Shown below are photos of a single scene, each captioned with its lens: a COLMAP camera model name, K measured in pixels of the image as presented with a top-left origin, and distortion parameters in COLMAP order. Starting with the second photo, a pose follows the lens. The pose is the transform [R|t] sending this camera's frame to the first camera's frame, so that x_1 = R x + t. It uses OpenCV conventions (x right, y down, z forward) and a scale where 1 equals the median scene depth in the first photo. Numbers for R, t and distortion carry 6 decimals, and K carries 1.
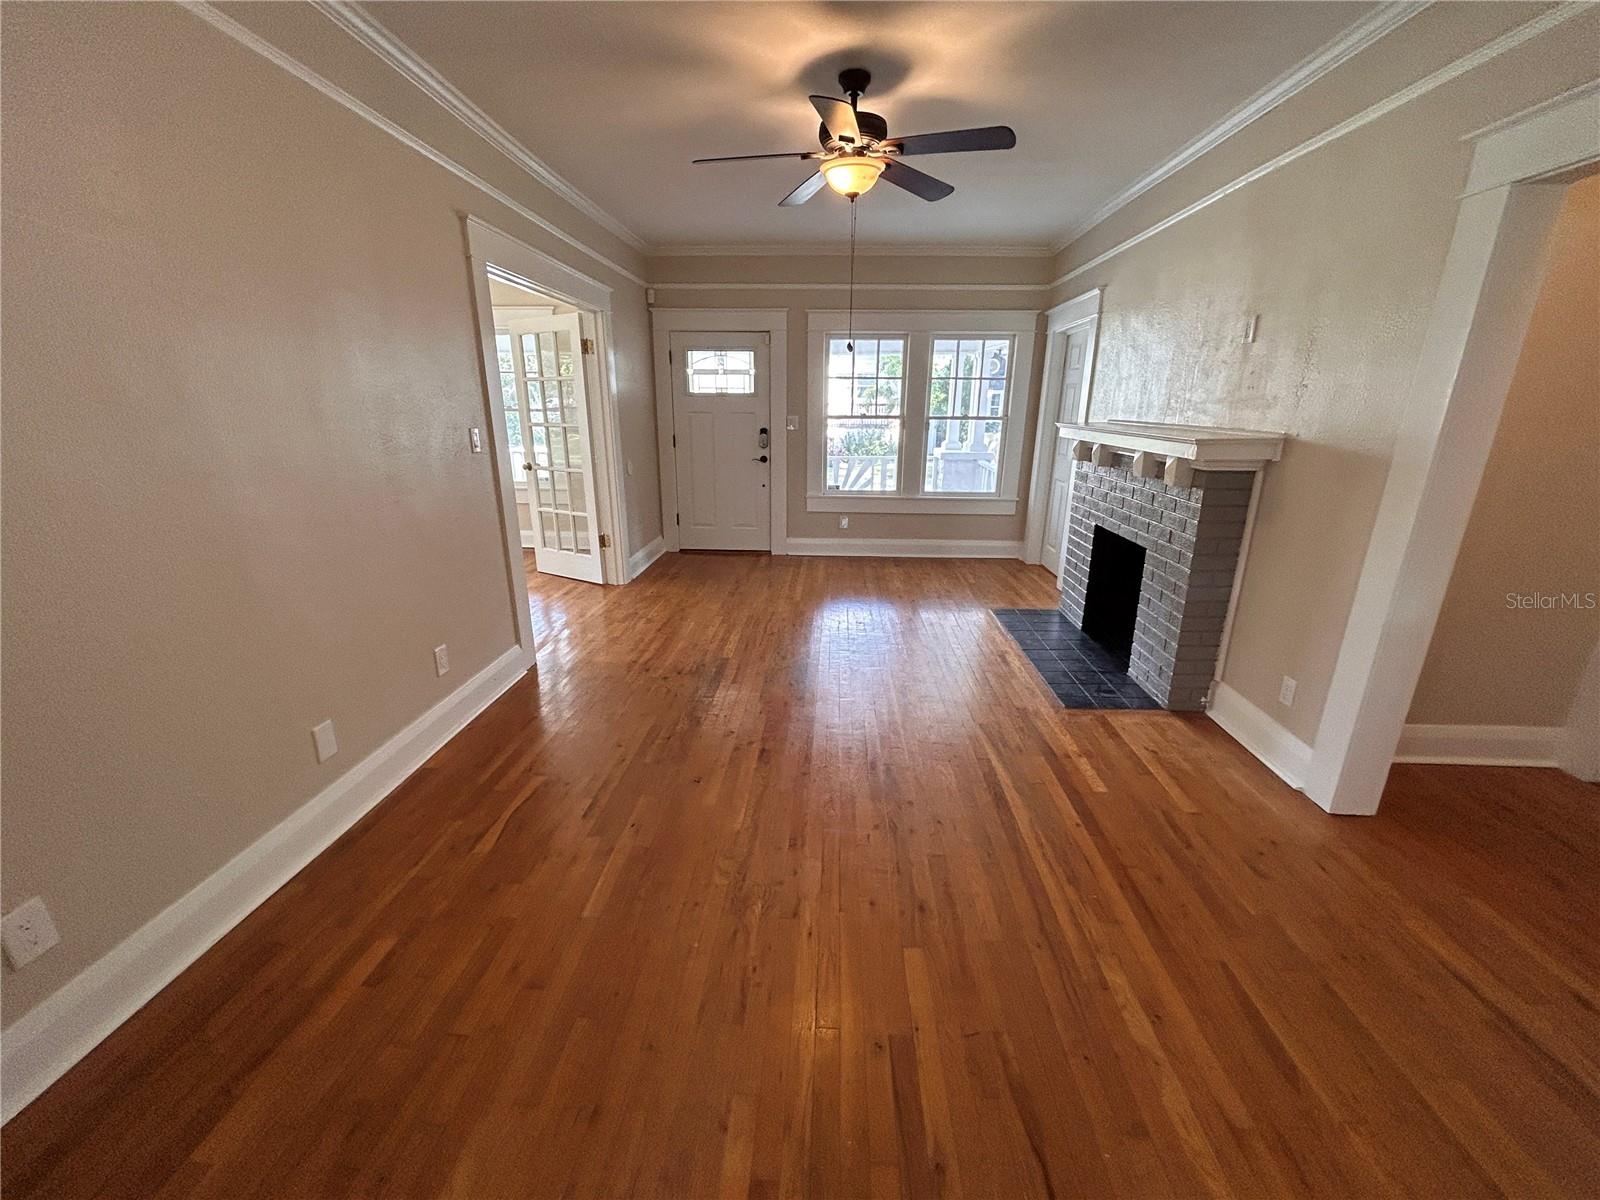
lens RADIAL K [[640.4, 0, 800.0], [0, 640.4, 600.0], [0, 0, 1]] dist [-0.000111, -0.000009]
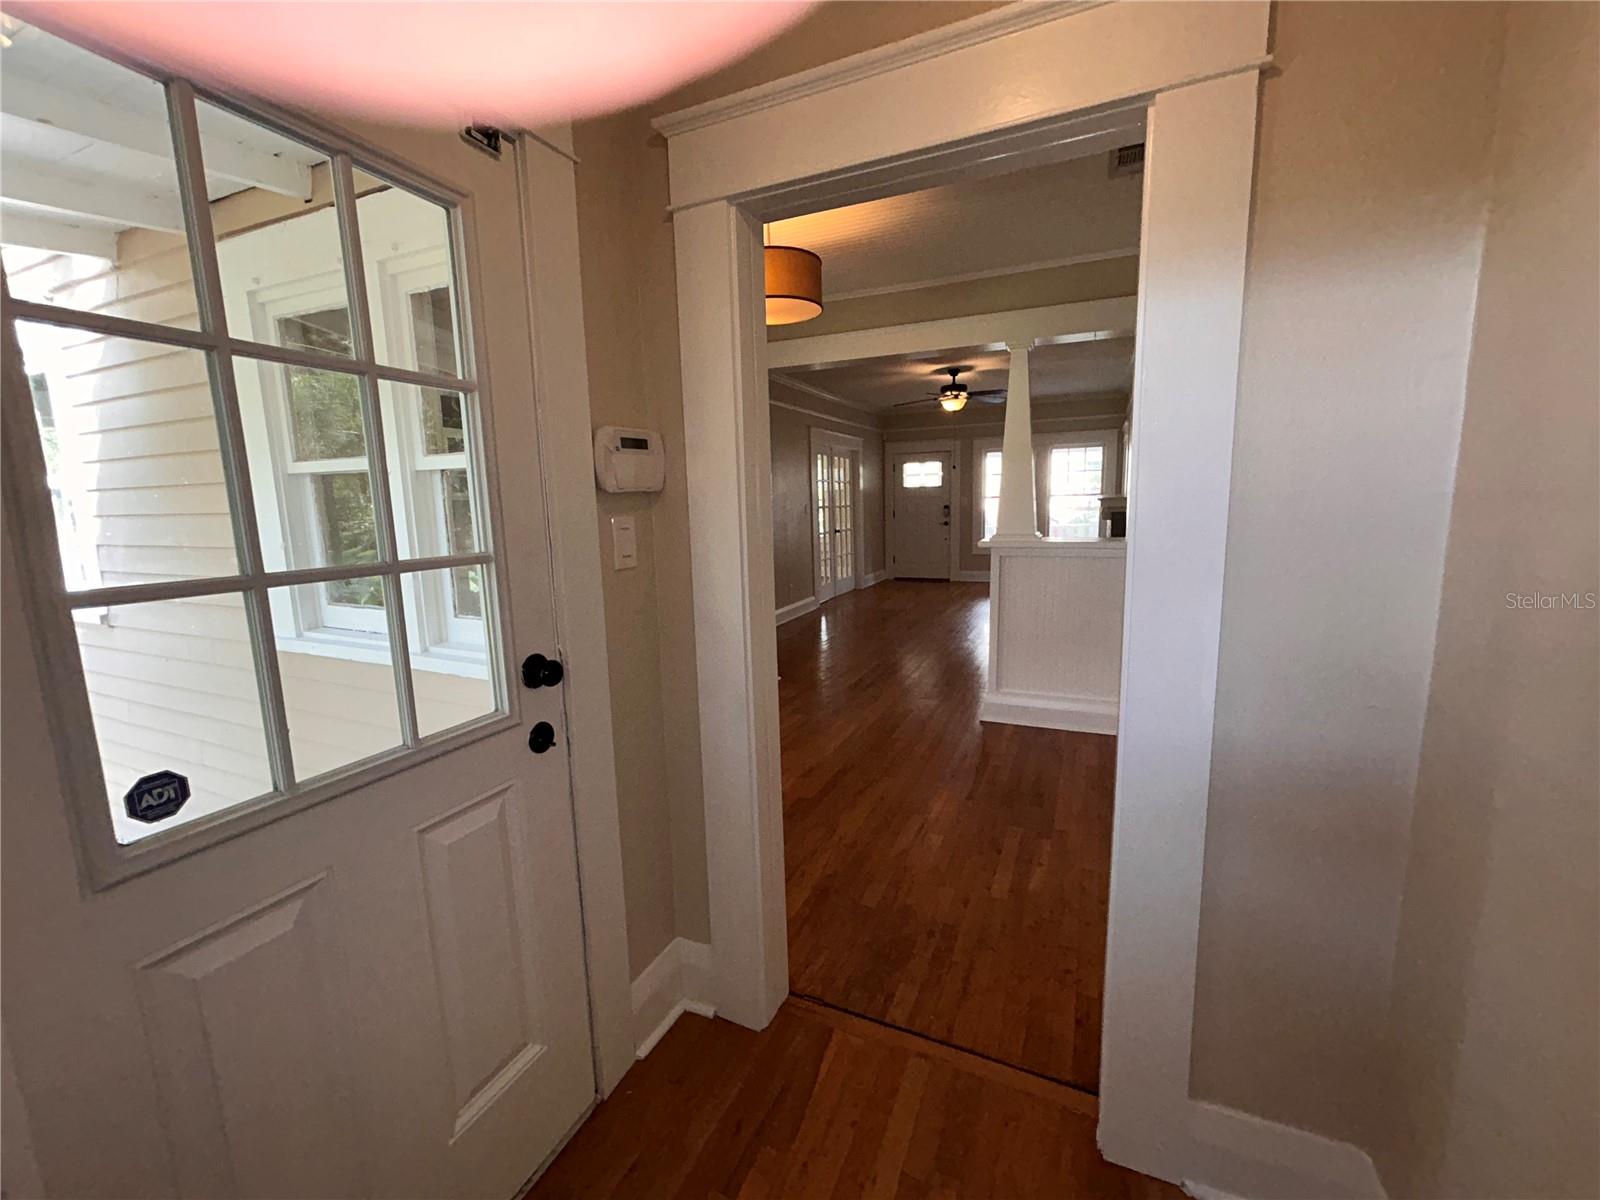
lens RADIAL K [[640.4, 0, 800.0], [0, 640.4, 600.0], [0, 0, 1]] dist [-0.000111, -0.000009]
pose [[0.930911, 0.025560, -0.364351, 0.216602], [-0.074324, 0.989933, -0.120451, 0.222221], [0.357605, 0.139209, 0.923439, -0.698031]]
